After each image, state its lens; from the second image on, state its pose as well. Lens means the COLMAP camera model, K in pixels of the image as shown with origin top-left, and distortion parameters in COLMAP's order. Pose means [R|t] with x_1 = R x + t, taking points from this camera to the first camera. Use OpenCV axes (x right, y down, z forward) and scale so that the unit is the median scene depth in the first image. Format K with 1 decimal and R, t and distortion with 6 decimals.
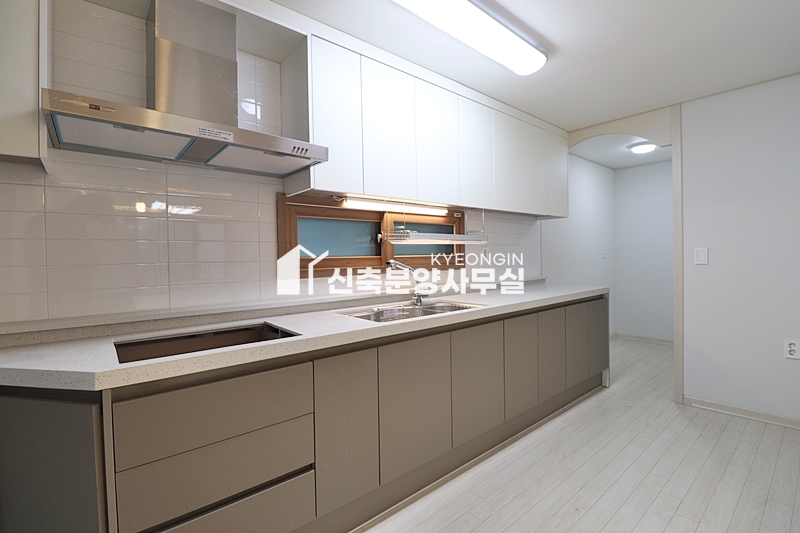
lens RADIAL K [[366.9, 0, 403.9], [0, 366.9, 261.8], [0, 0, 1]] dist [-0.004965, -0.010690]
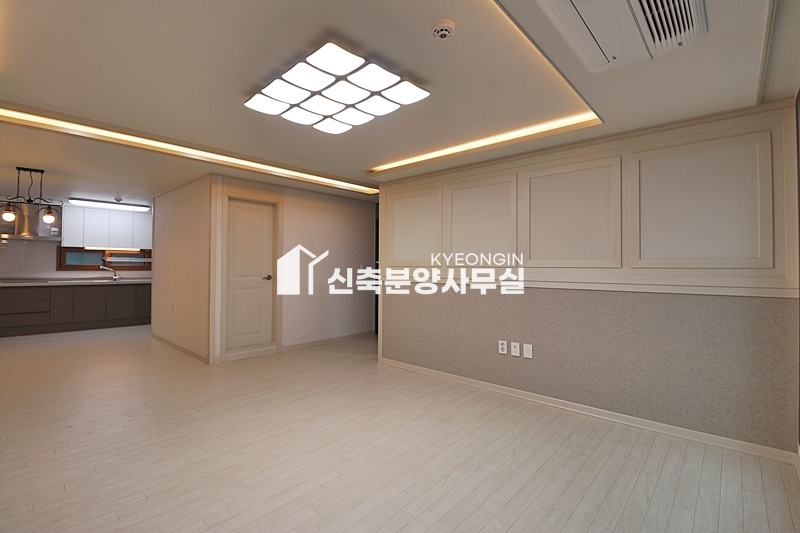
lens RADIAL K [[366.9, 0, 403.0], [0, 366.9, 263.2], [0, 0, 1]] dist [-0.004965, -0.010690]
pose [[0.990463, 0.035423, 0.133147, 1.828615], [-0.031609, 0.999030, -0.030654, -0.013905], [-0.134104, 0.026153, 0.990622, -2.125089]]
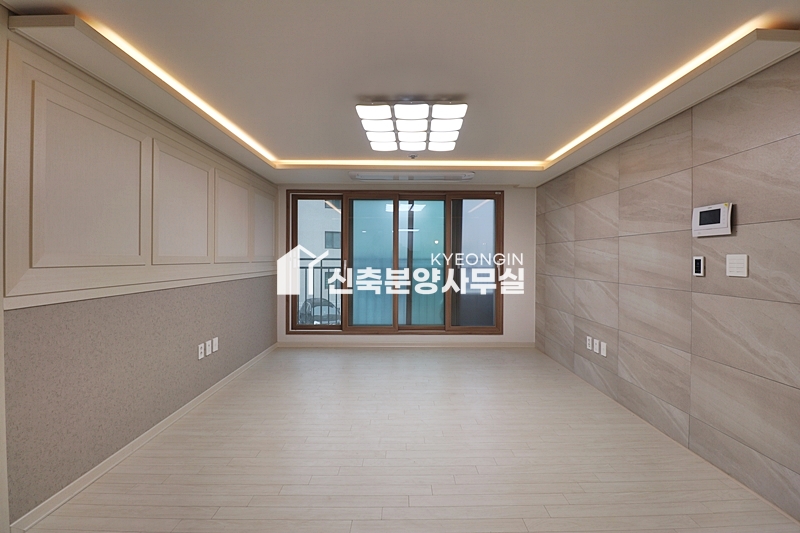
lens RADIAL K [[366.9, 0, 404.2], [0, 366.9, 261.8], [0, 0, 1]] dist [-0.004965, -0.010690]
pose [[-0.765838, 0.018962, 0.642754, 1.064780], [0.029455, 0.999550, 0.005608, -0.044659], [-0.642358, 0.023227, -0.766052, -0.327956]]
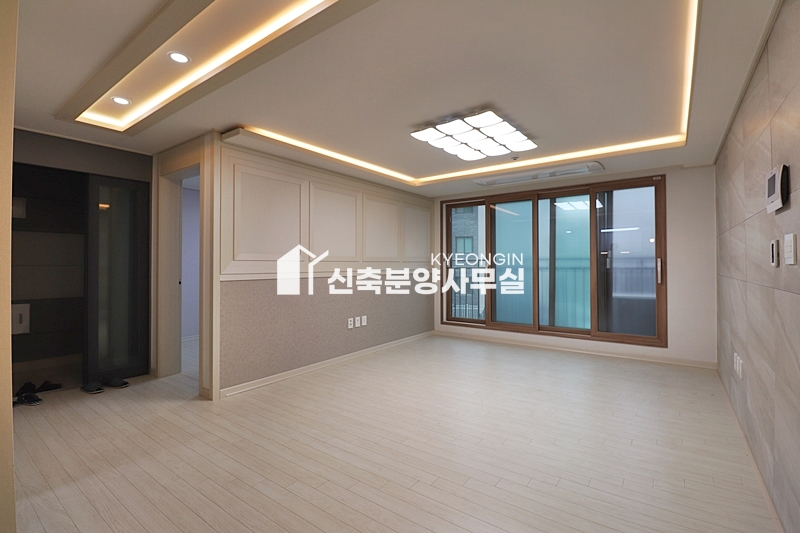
lens RADIAL K [[366.9, 0, 407.1], [0, 366.9, 261.8], [0, 0, 1]] dist [-0.004965, -0.010690]
pose [[-0.235386, 0.035721, 0.971245, 0.608298], [0.027053, 0.999178, -0.030192, 0.009902], [-0.971525, 0.019169, -0.236159, -0.678521]]
